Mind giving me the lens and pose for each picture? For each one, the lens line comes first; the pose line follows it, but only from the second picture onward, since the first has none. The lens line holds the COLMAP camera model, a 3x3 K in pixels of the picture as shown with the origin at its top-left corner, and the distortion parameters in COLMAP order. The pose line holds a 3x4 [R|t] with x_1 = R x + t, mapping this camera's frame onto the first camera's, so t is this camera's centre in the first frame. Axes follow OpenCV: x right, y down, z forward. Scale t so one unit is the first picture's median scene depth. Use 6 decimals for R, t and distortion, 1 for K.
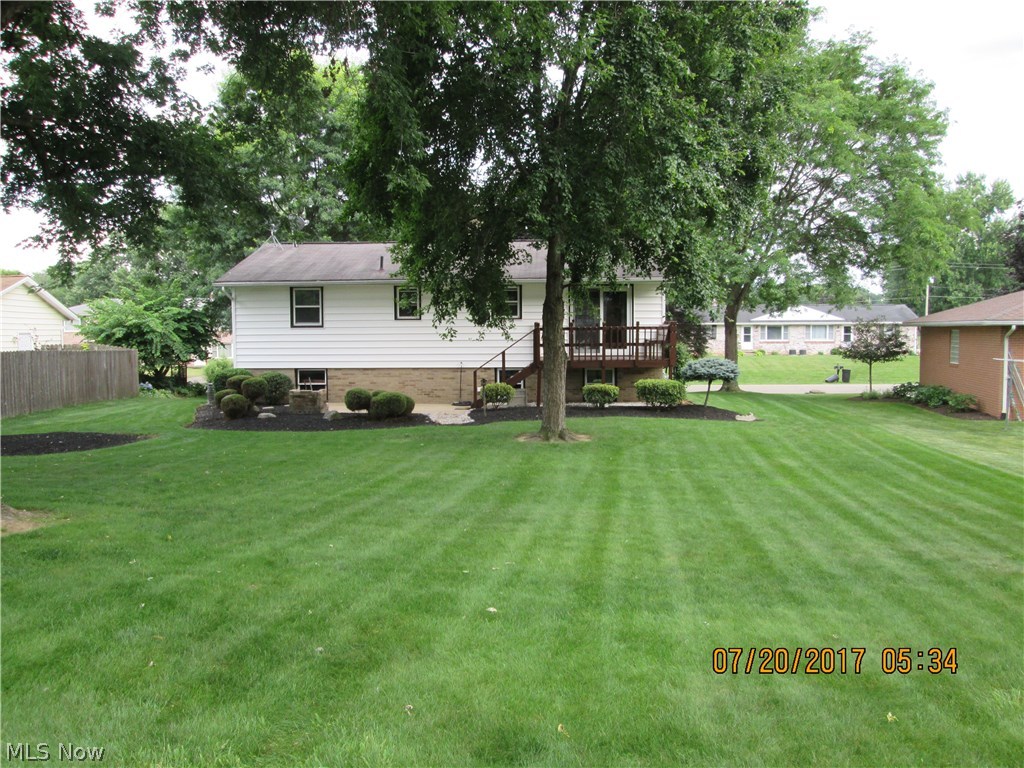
lens RADIAL K [[850.6, 0, 514.7], [0, 850.6, 383.8], [0, 0, 1]] dist [-0.012751, -0.001820]
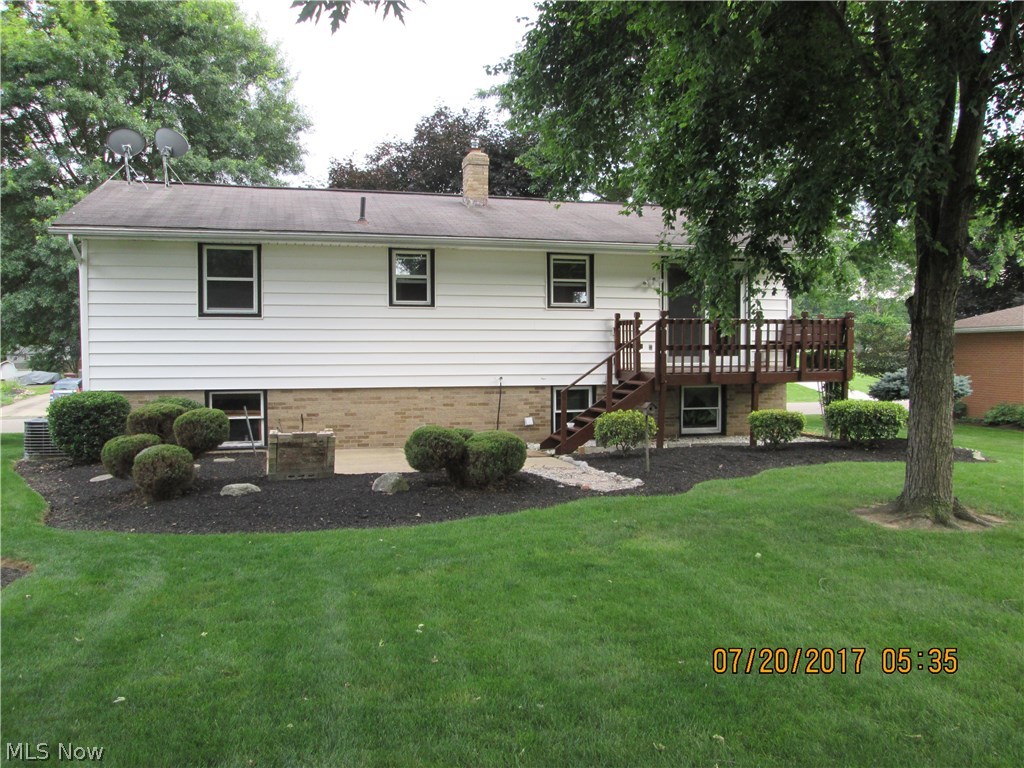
lens RADIAL K [[850.6, 0, 508.2], [0, 850.6, 384.7], [0, 0, 1]] dist [-0.012751, -0.001820]
pose [[0.951125, -0.009837, 0.308649, -0.244646], [0.018152, 0.999545, -0.024082, -0.005084], [-0.308272, 0.028508, 0.950871, 0.418320]]
